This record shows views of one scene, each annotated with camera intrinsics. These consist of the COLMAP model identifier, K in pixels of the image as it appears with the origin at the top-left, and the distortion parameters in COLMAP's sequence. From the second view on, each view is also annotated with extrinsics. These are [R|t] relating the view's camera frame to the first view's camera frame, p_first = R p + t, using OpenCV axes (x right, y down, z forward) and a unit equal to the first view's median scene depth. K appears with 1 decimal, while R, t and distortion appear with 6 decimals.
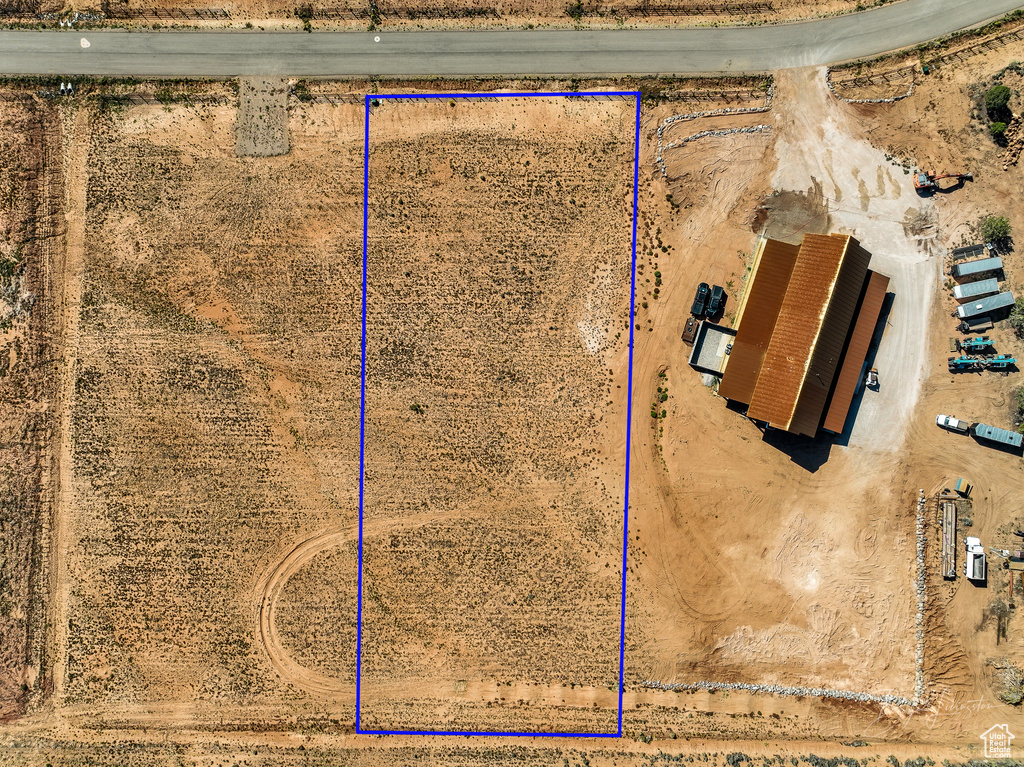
lens RADIAL K [[720.1, 0, 512.8], [0, 720.1, 367.3], [0, 0, 1]] dist [-0.004322, 0.022824]
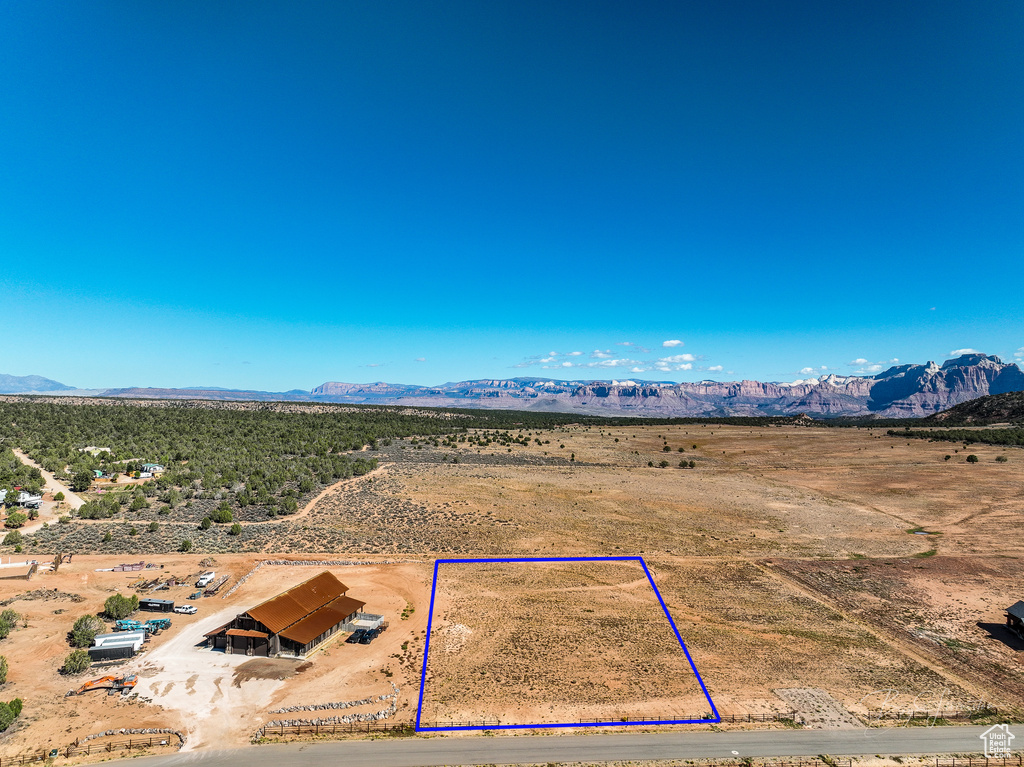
lens RADIAL K [[720.1, 0, 515.3], [0, 720.1, 378.9], [0, 0, 1]] dist [-0.004322, 0.022824]
pose [[-0.993762, -0.000517, -0.111520, 0.154205], [-0.111420, 0.047305, 0.992647, -1.289071], [0.004762, 0.998880, -0.047067, 0.628933]]
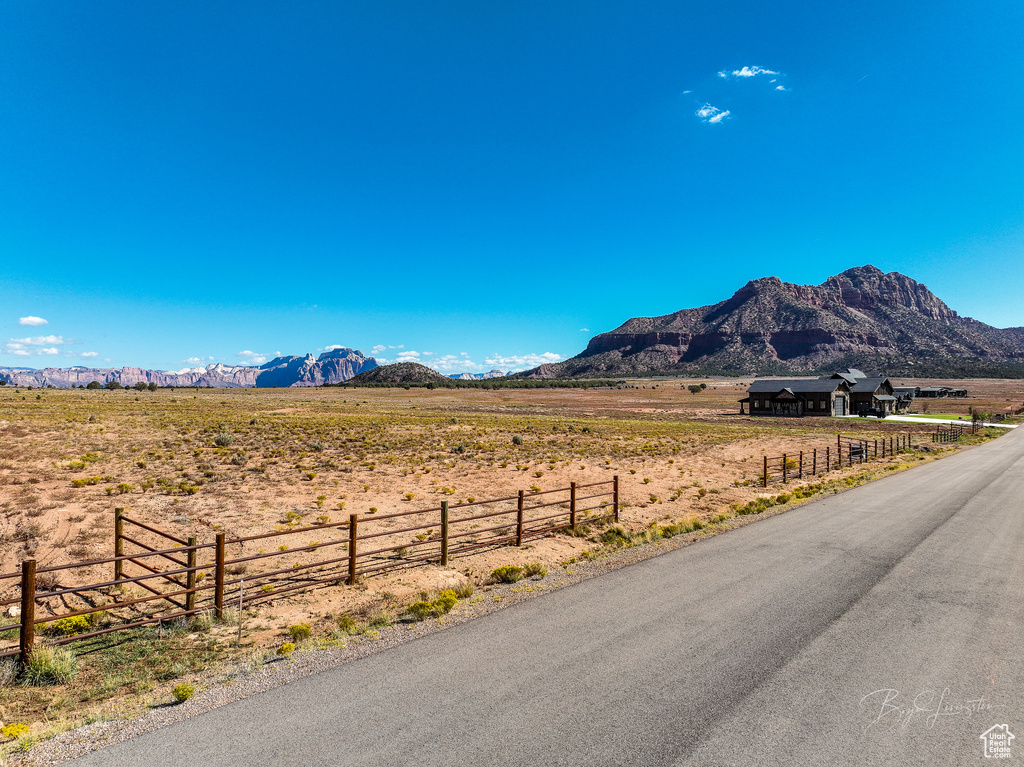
lens RADIAL K [[720.1, 0, 516.3], [0, 720.1, 382.6], [0, 0, 1]] dist [-0.004322, 0.022824]
pose [[-0.605418, -0.008428, -0.795863, 0.213536], [-0.795778, 0.024491, 0.605094, -0.461308], [0.014392, 0.999665, -0.021534, 0.990202]]
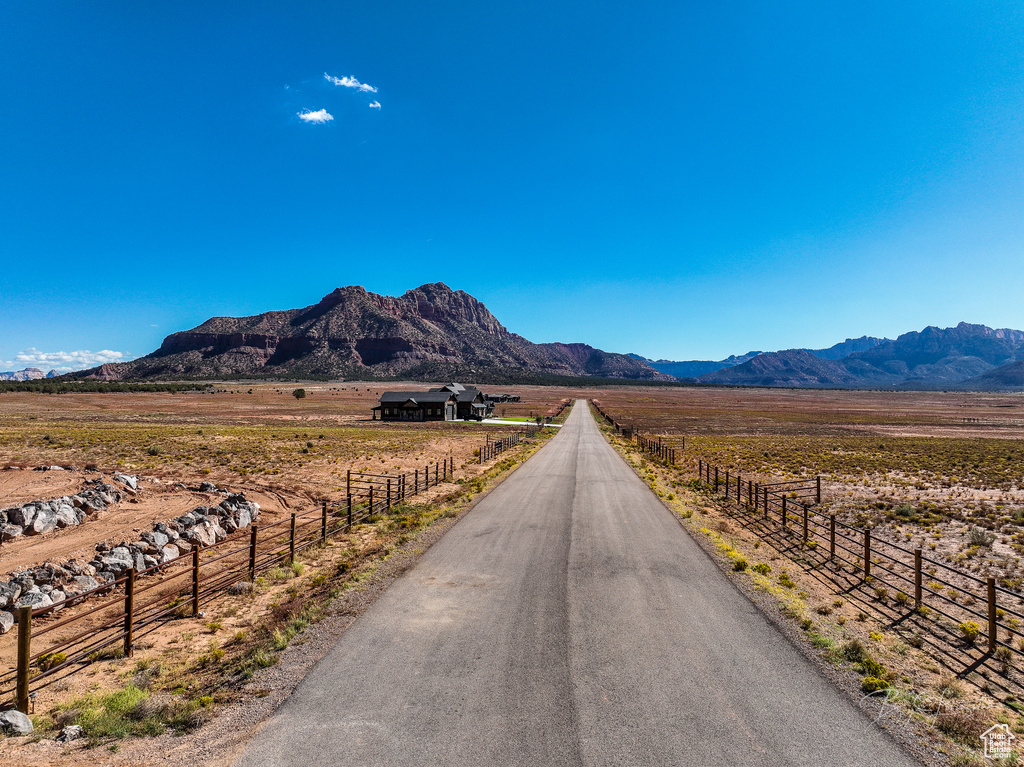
lens RADIAL K [[720.1, 0, 514.9], [0, 720.1, 382.3], [0, 0, 1]] dist [-0.004322, 0.022824]
pose [[-0.087872, -0.016720, -0.995991, 0.430810], [-0.996031, 0.015660, 0.087613, -0.441724], [0.014132, 0.999738, -0.018029, 0.977888]]
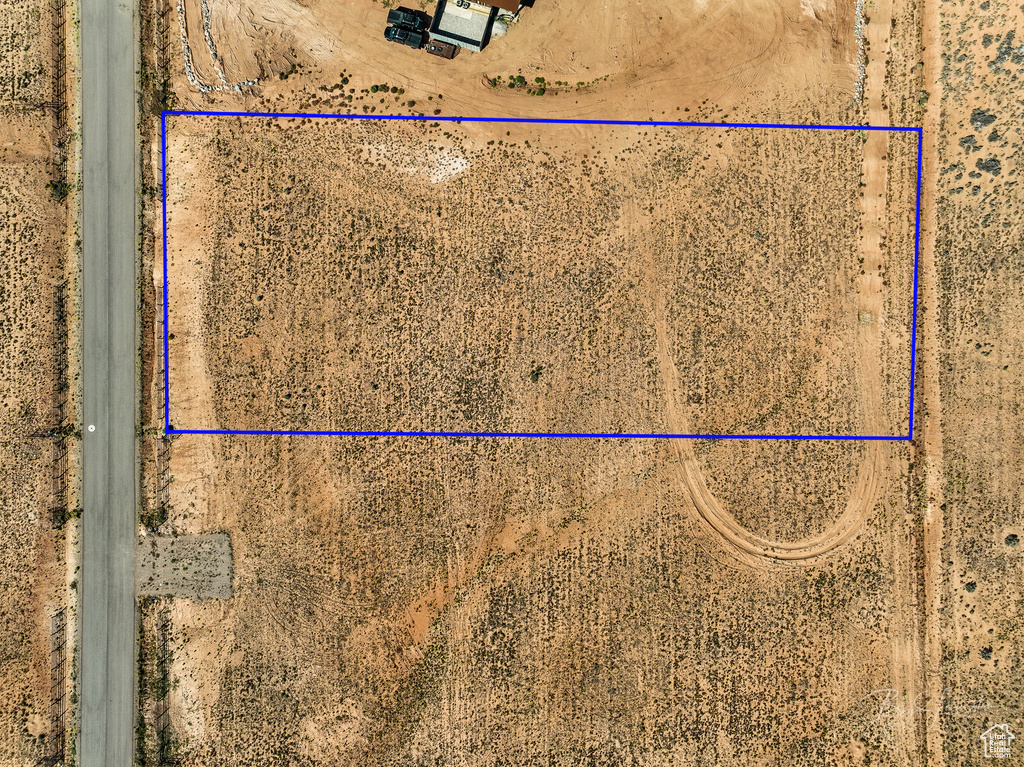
lens RADIAL K [[720.1, 0, 512.5], [0, 720.1, 387.8], [0, 0, 1]] dist [-0.004322, 0.022824]
pose [[-0.006655, -0.999401, 0.033958, -0.177537], [0.999891, -0.006203, 0.013411, 0.018848], [-0.013193, 0.034043, 0.999333, 0.166050]]
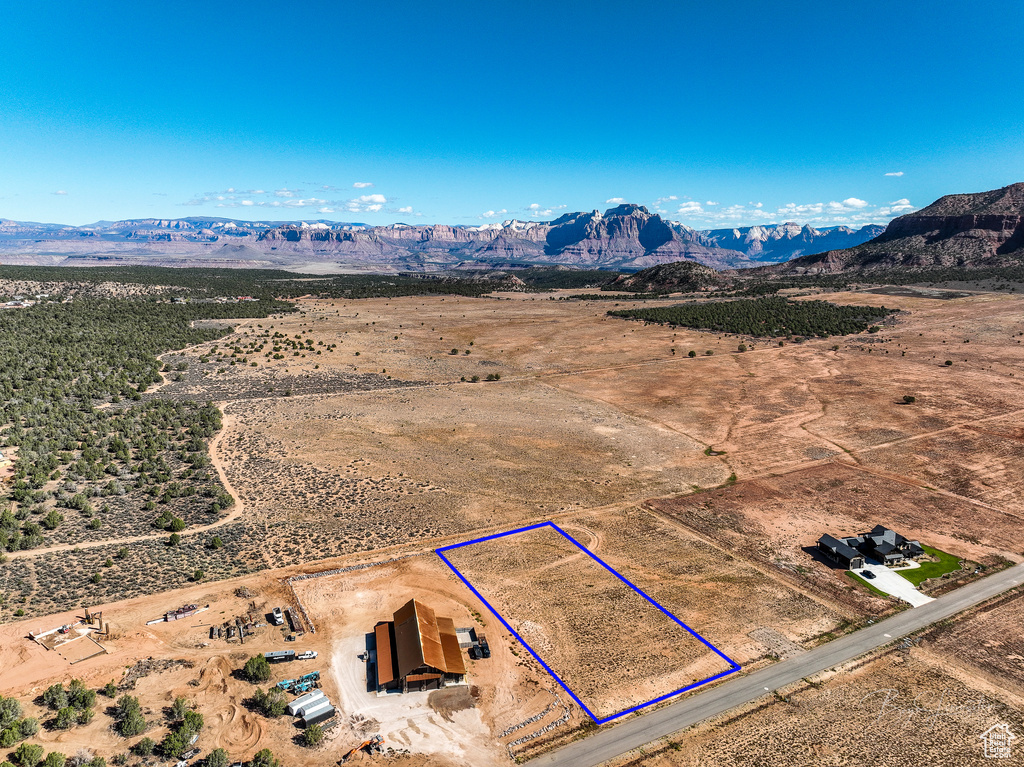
lens RADIAL K [[720.1, 0, 517.1], [0, 720.1, 383.1], [0, 0, 1]] dist [-0.004322, 0.022824]
pose [[-0.860352, 0.100075, -0.499779, 0.920469], [-0.509595, -0.149015, 0.847412, -1.363151], [0.010330, 0.983758, 0.179203, 0.138748]]
